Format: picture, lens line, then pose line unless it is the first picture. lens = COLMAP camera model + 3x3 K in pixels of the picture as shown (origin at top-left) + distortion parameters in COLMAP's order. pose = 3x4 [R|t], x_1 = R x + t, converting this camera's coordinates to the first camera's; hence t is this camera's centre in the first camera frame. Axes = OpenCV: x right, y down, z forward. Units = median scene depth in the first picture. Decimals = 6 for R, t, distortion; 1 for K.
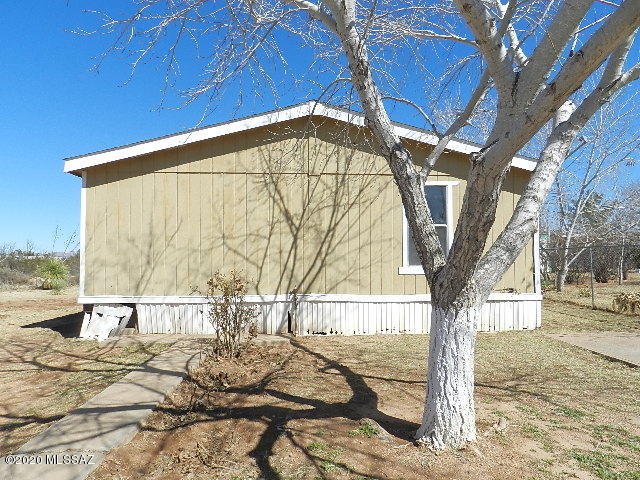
lens RADIAL K [[412.9, 0, 320.0], [0, 412.9, 240.0], [0, 0, 1]] dist [0.007014, 0.000899]
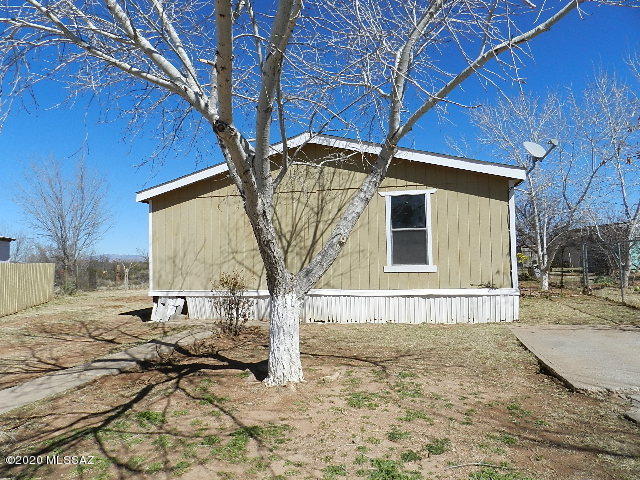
lens RADIAL K [[412.9, 0, 320.0], [0, 412.9, 240.0], [0, 0, 1]] dist [0.007014, 0.000899]
pose [[0.964580, -0.031132, -0.261948, 0.329516], [0.034104, 0.999395, 0.006804, -0.023677], [0.261578, -0.015497, 0.965058, -0.180333]]
